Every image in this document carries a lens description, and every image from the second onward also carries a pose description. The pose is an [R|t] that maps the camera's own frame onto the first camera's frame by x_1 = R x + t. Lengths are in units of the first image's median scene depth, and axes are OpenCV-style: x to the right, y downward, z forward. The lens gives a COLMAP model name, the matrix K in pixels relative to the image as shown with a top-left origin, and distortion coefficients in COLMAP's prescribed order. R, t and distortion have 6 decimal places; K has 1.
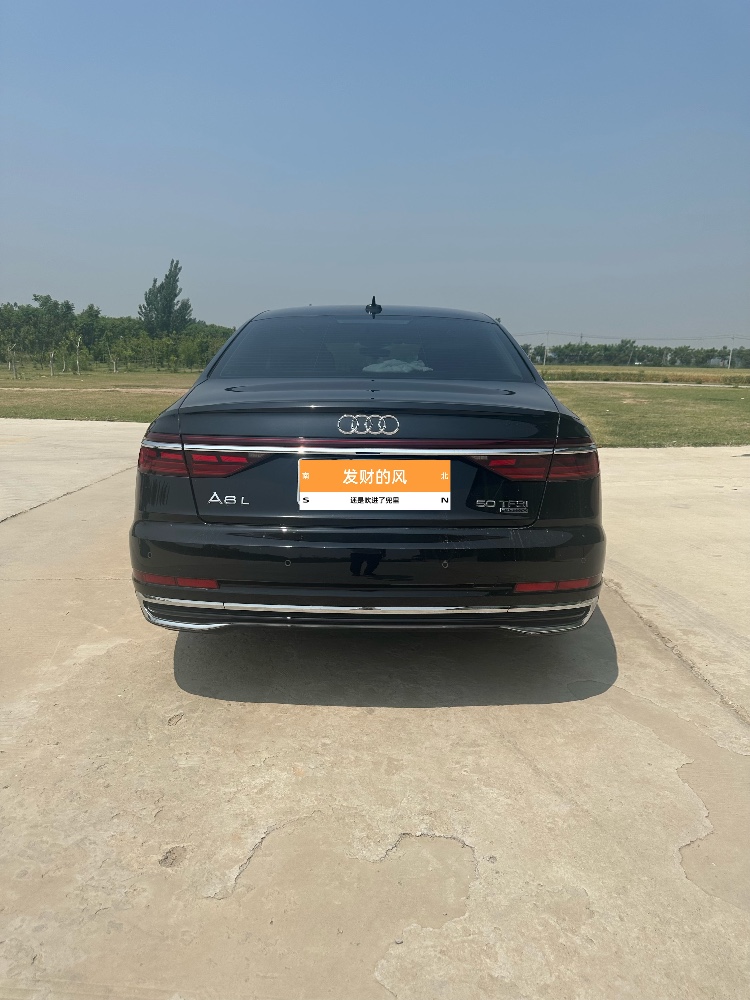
lens RADIAL K [[708.0, 0, 375.0], [0, 708.0, 500.0], [0, 0, 1]] dist [0.074886, -0.220044]
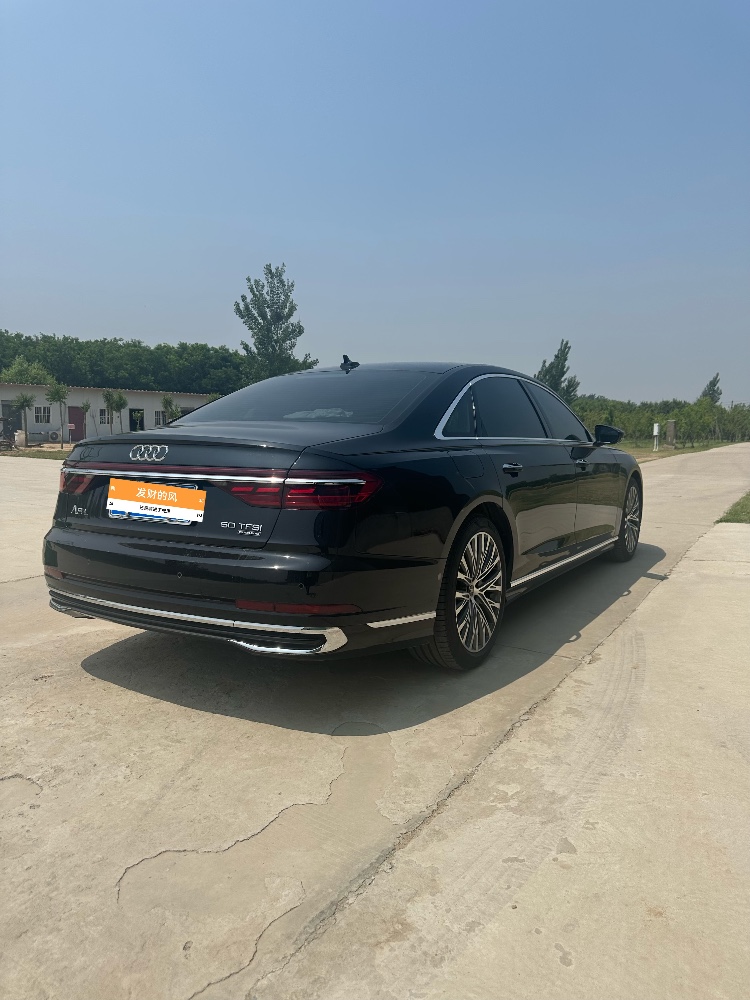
lens RADIAL K [[694.5, 0, 375.0], [0, 694.5, 500.0], [0, 0, 1]] dist [-0.051017, 0.000449]
pose [[0.887065, 0.057779, -0.458014, 0.842763], [-0.106514, 0.990984, -0.081280, 0.030232], [0.449188, 0.120885, 0.885221, 0.154712]]
